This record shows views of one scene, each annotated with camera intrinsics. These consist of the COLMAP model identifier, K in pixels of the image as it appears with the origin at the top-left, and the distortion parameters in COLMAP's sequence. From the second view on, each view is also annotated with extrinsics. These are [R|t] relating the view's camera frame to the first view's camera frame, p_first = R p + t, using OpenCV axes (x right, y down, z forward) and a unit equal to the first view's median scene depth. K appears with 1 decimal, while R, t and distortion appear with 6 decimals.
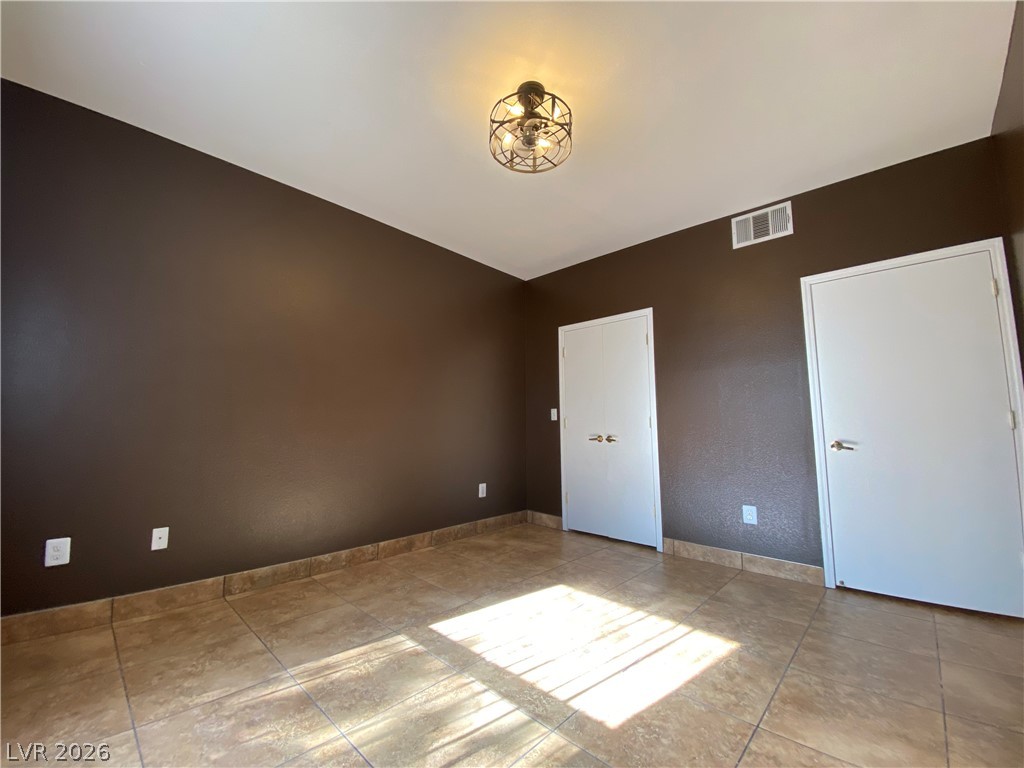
lens RADIAL K [[416.1, 0, 509.6], [0, 416.1, 381.4], [0, 0, 1]] dist [0.009794, -0.015757]
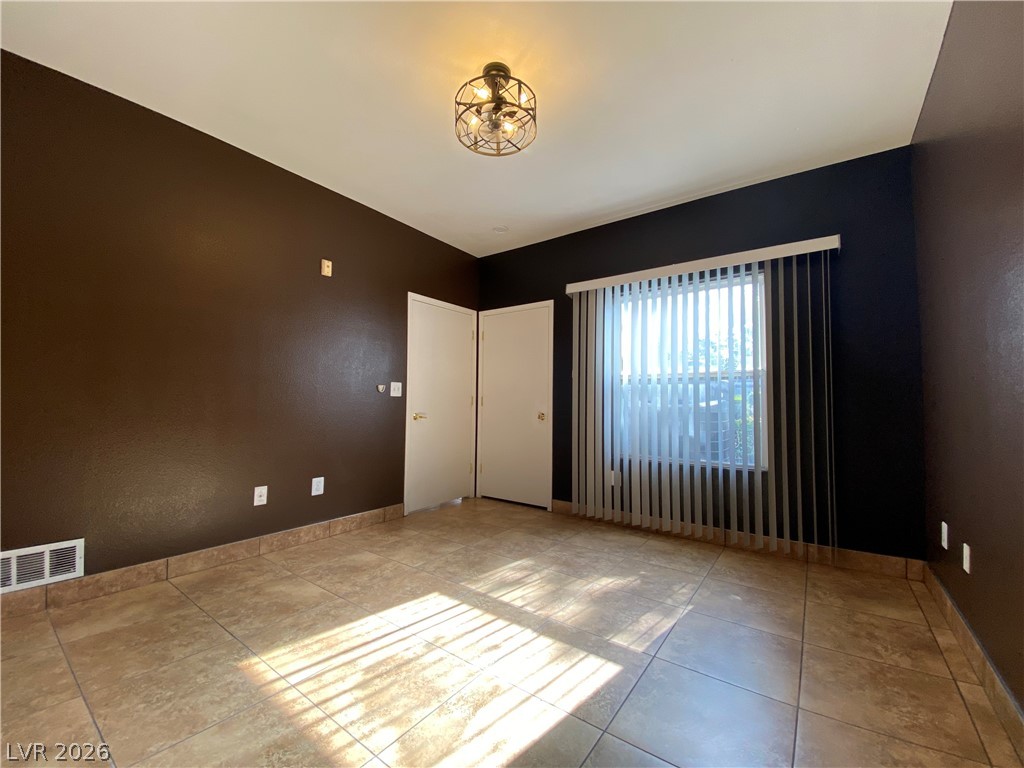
lens RADIAL K [[416.1, 0, 509.6], [0, 416.1, 381.4], [0, 0, 1]] dist [0.009794, -0.015757]
pose [[-0.992424, -0.021545, -0.120956, 0.148591], [-0.002323, 0.987618, -0.156860, 0.233368], [0.122838, -0.155391, -0.980186, 2.289865]]
